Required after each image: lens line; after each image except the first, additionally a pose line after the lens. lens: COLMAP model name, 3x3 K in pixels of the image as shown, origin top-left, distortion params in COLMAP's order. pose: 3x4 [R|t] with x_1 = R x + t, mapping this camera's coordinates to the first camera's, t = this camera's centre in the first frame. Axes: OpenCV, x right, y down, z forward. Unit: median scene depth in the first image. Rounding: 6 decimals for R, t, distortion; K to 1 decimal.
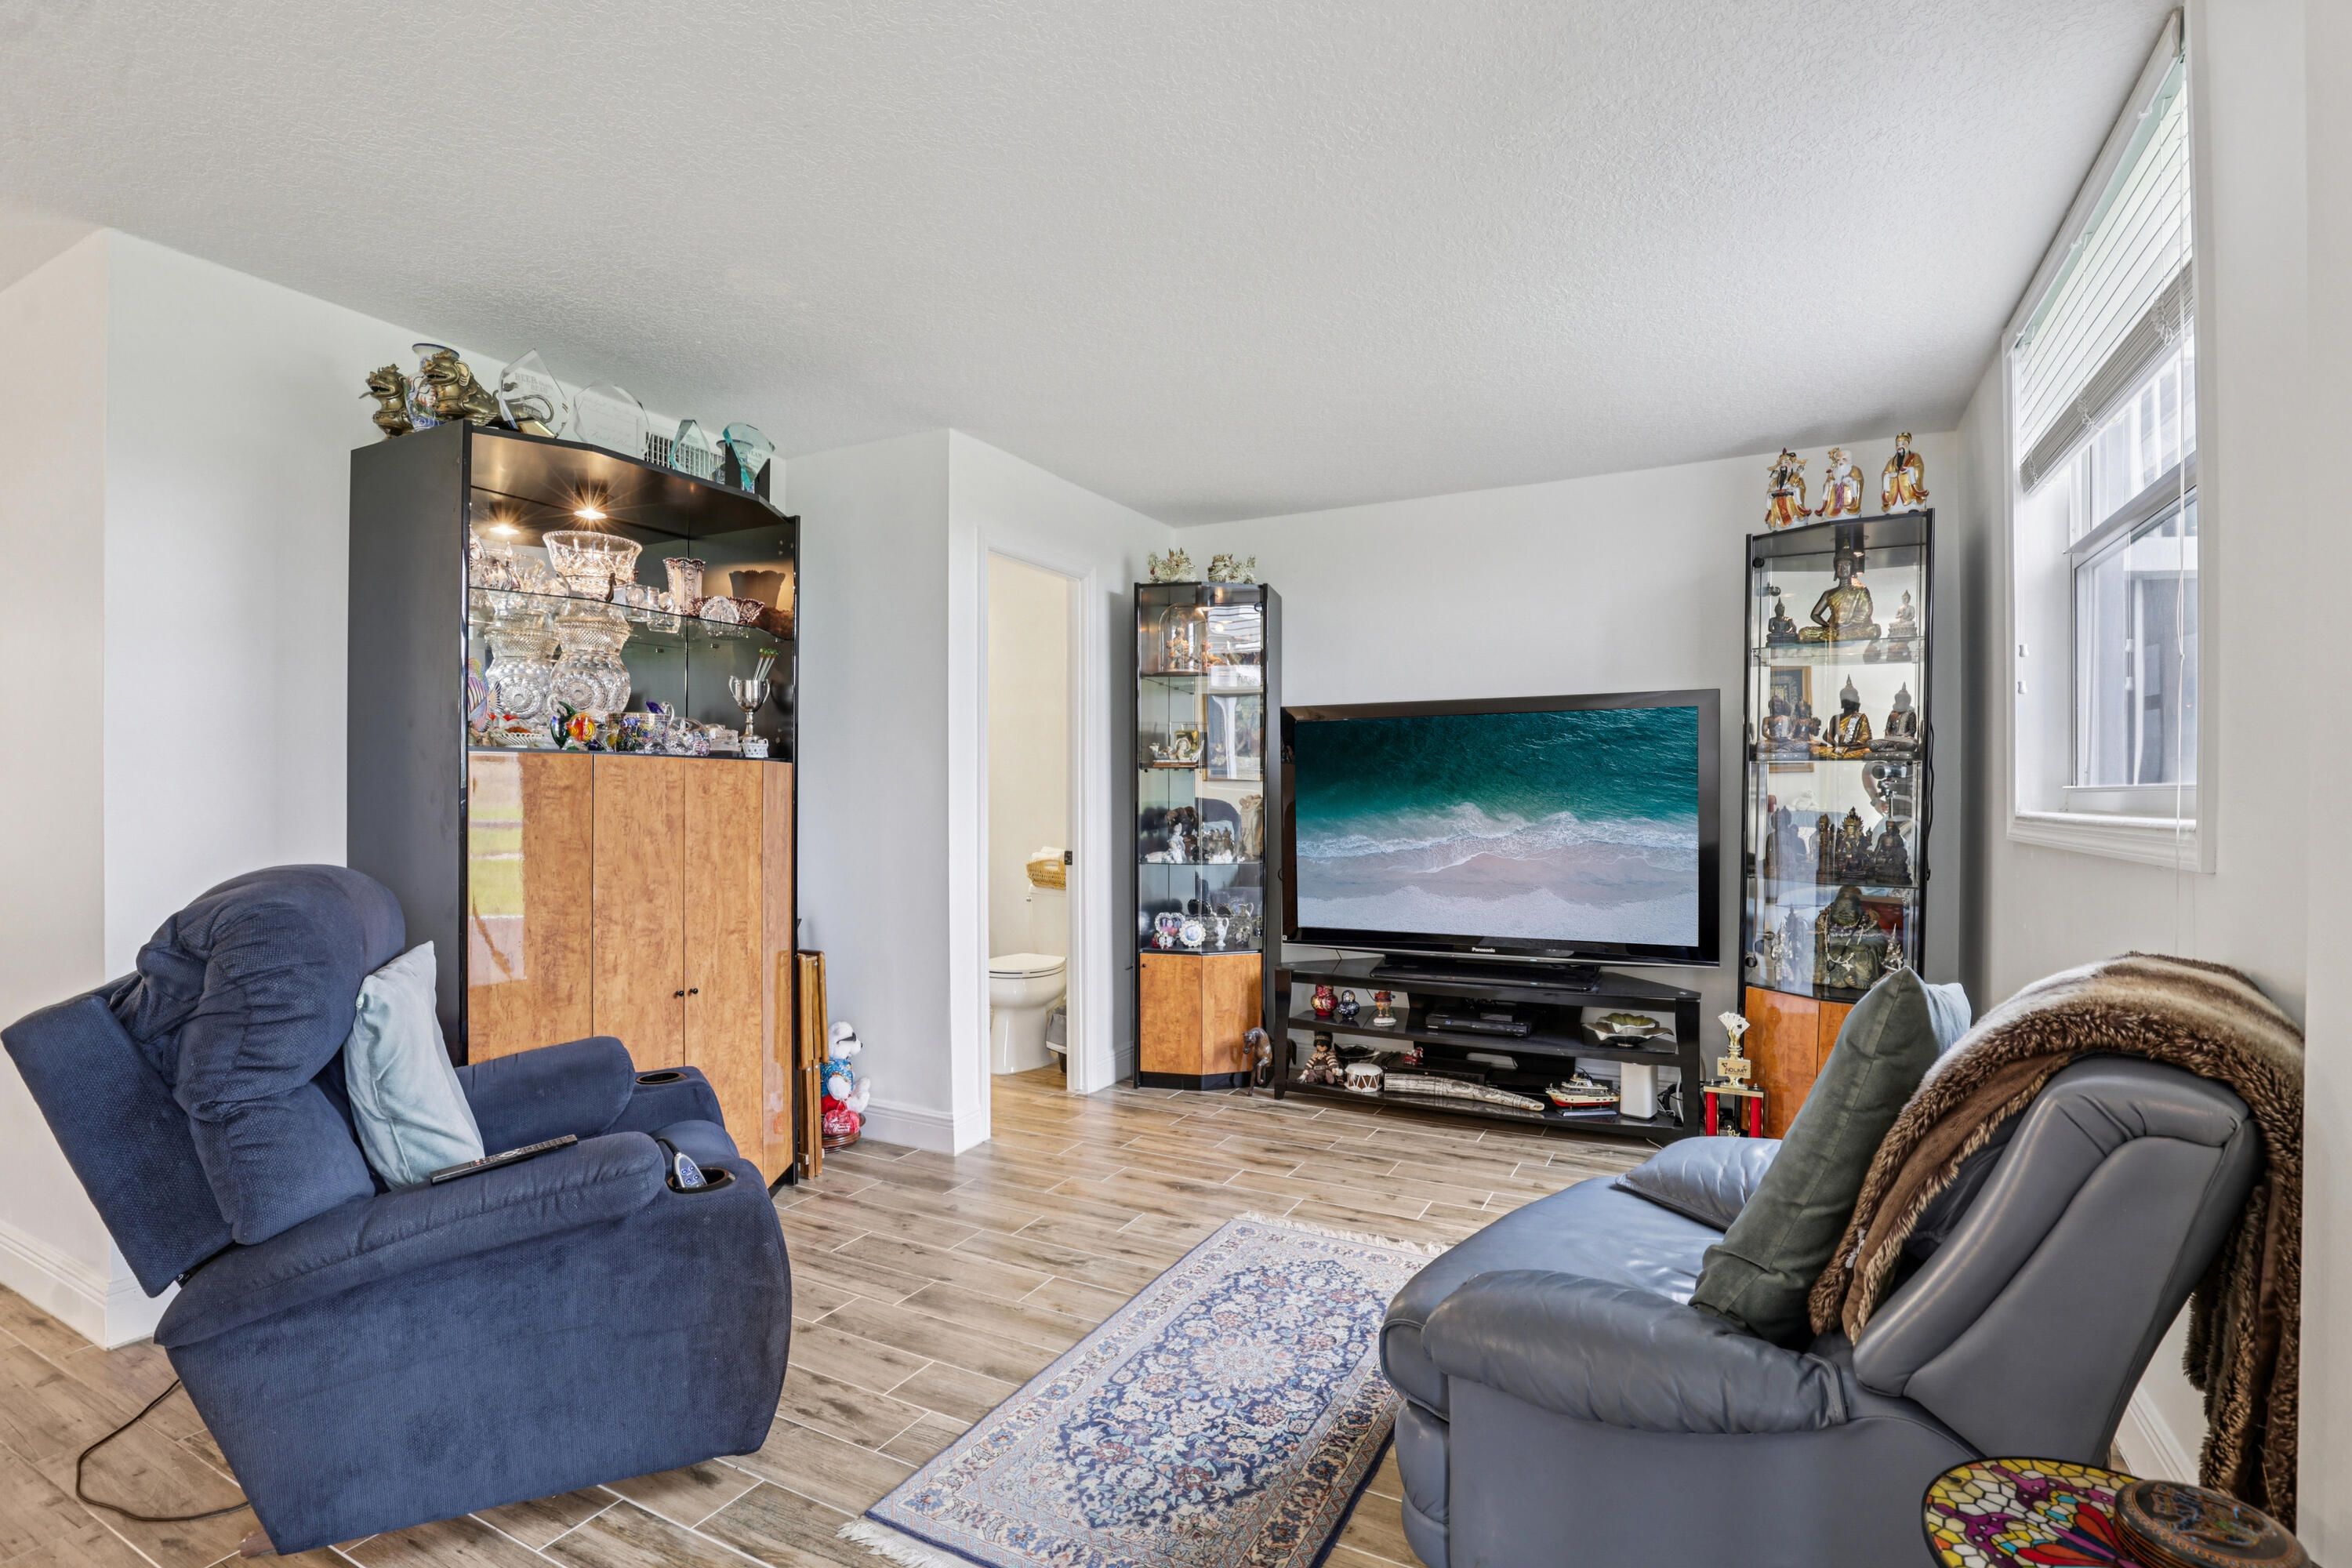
lens RADIAL K [[1098.3, 0, 1256.0], [0, 1098.3, 797.1], [0, 0, 1]] dist [-0.031433, 0.003729]
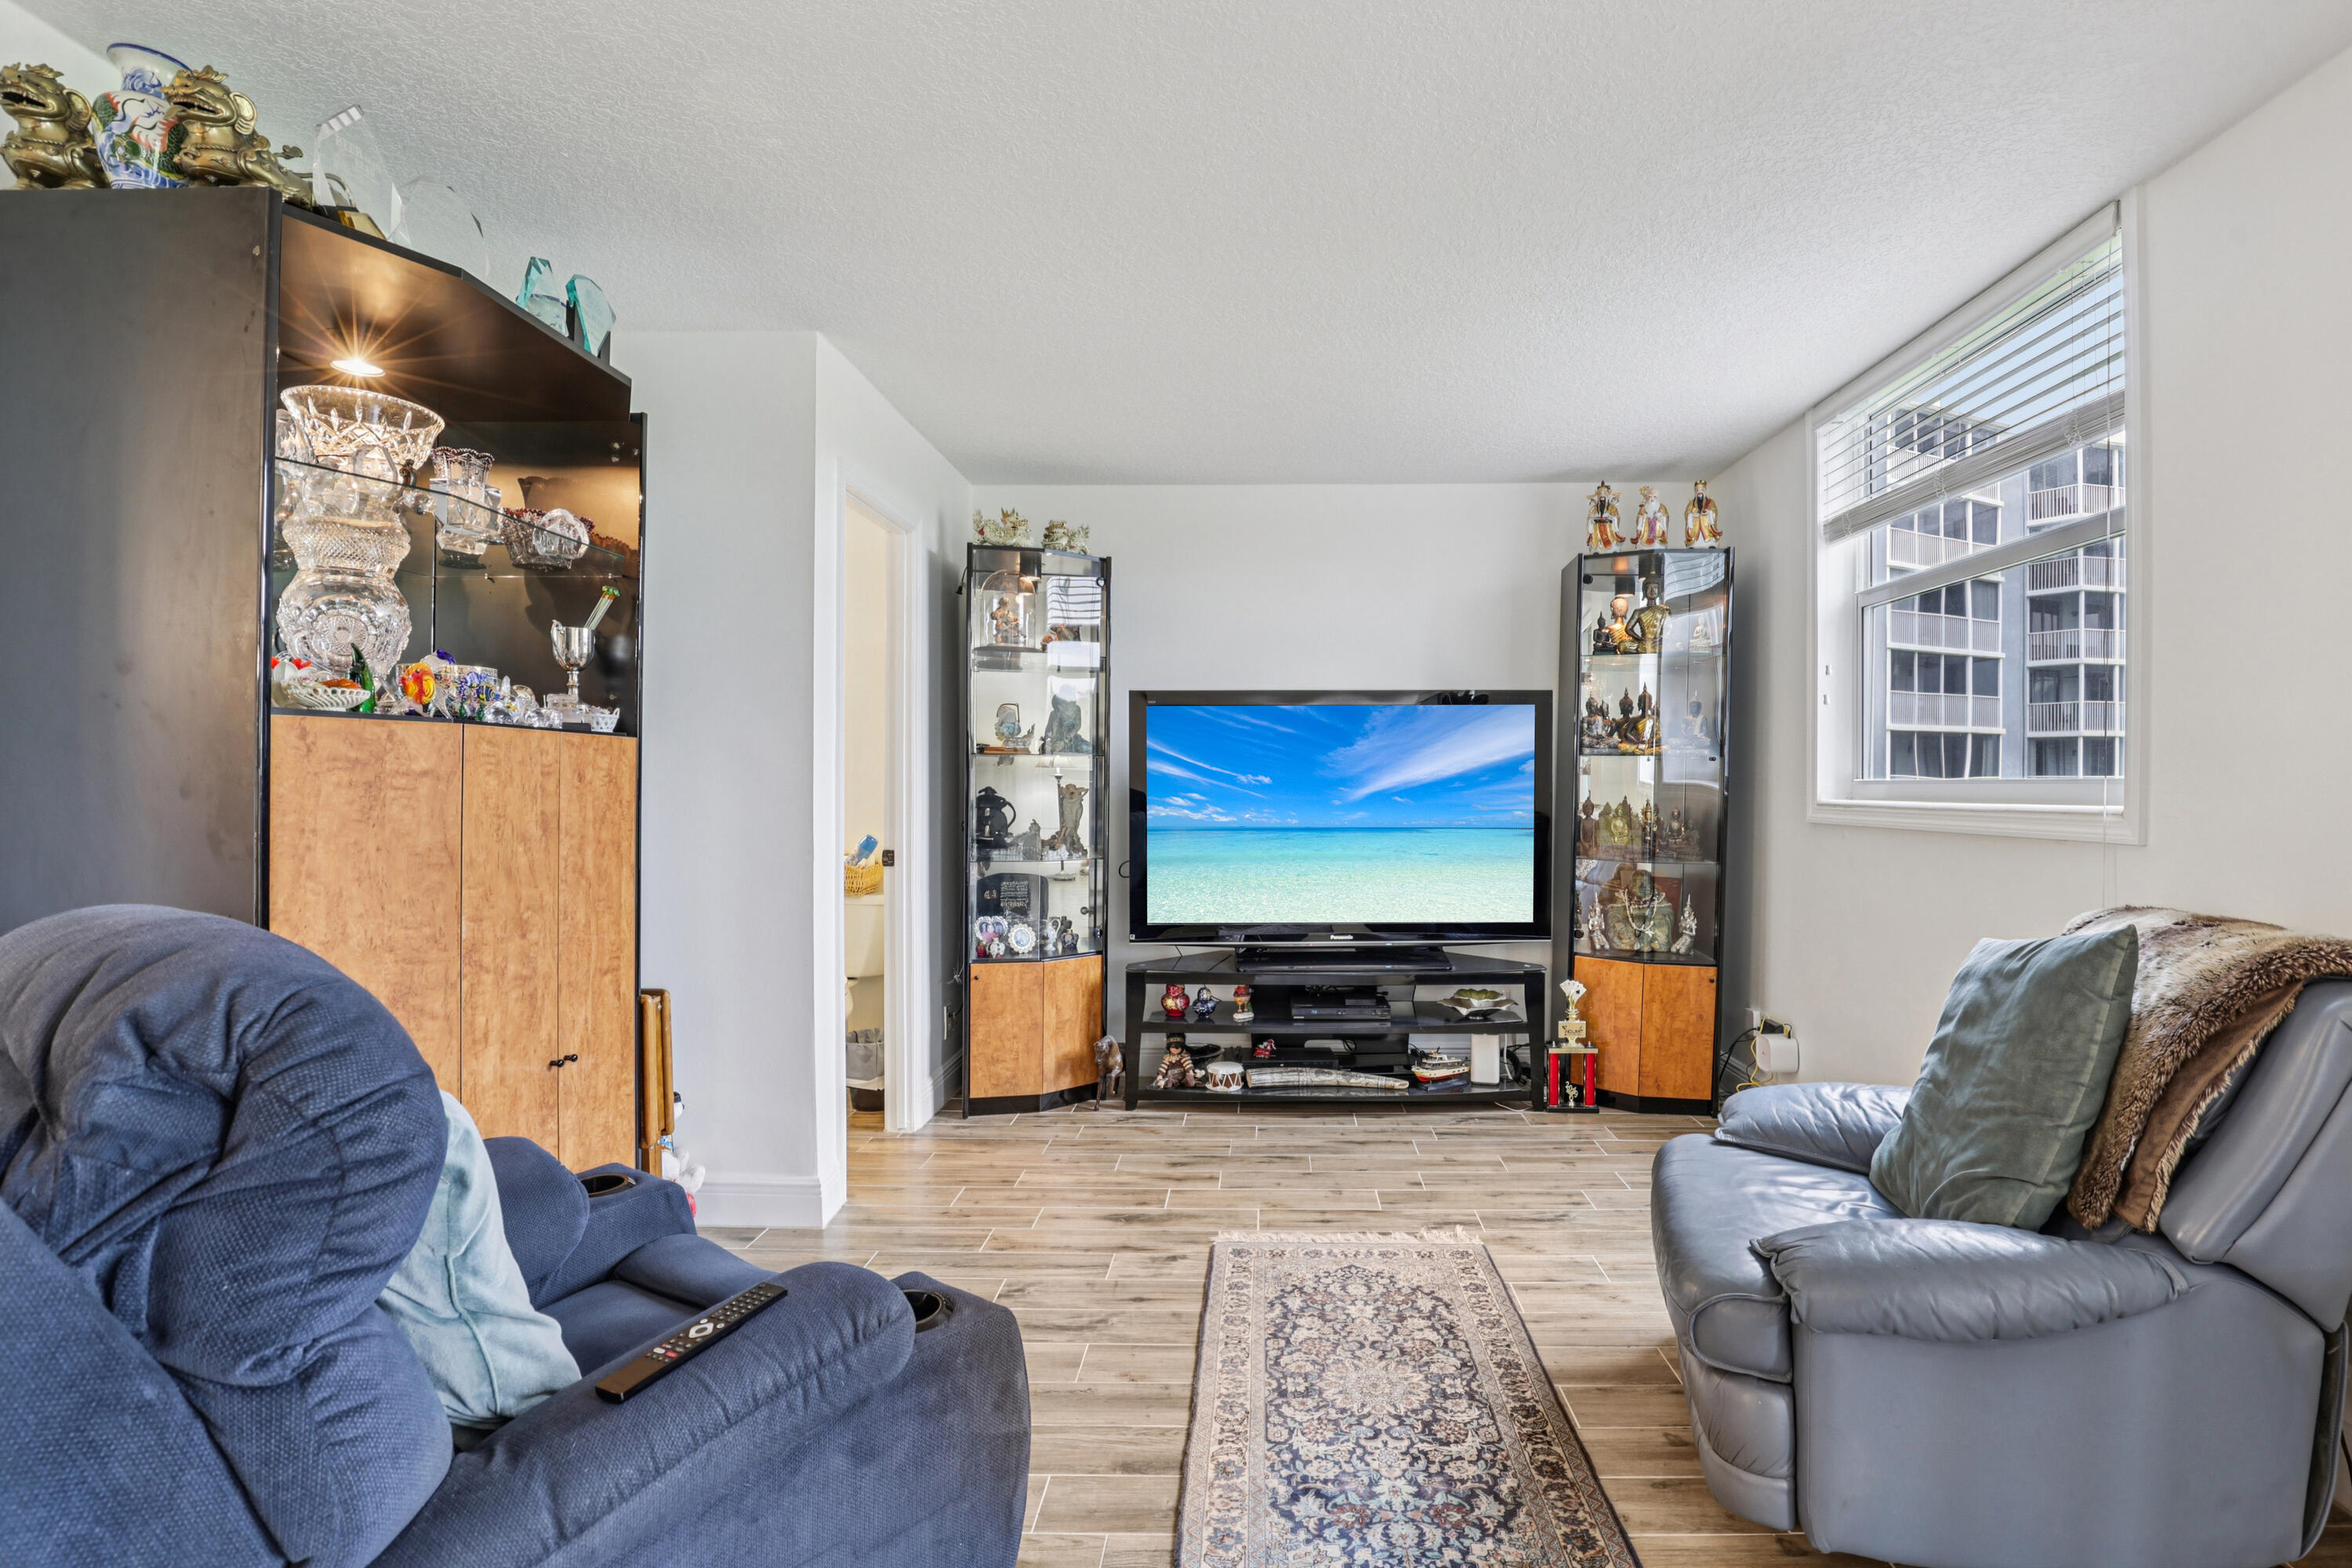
lens RADIAL K [[1098.3, 0, 1283.8], [0, 1098.3, 789.3], [0, 0, 1]] dist [-0.031433, 0.003729]
pose [[0.897217, -0.000123, 0.441589, -0.390887], [-0.001180, 0.999996, 0.002676, -0.000947], [-0.441588, -0.002922, 0.897213, 0.148462]]
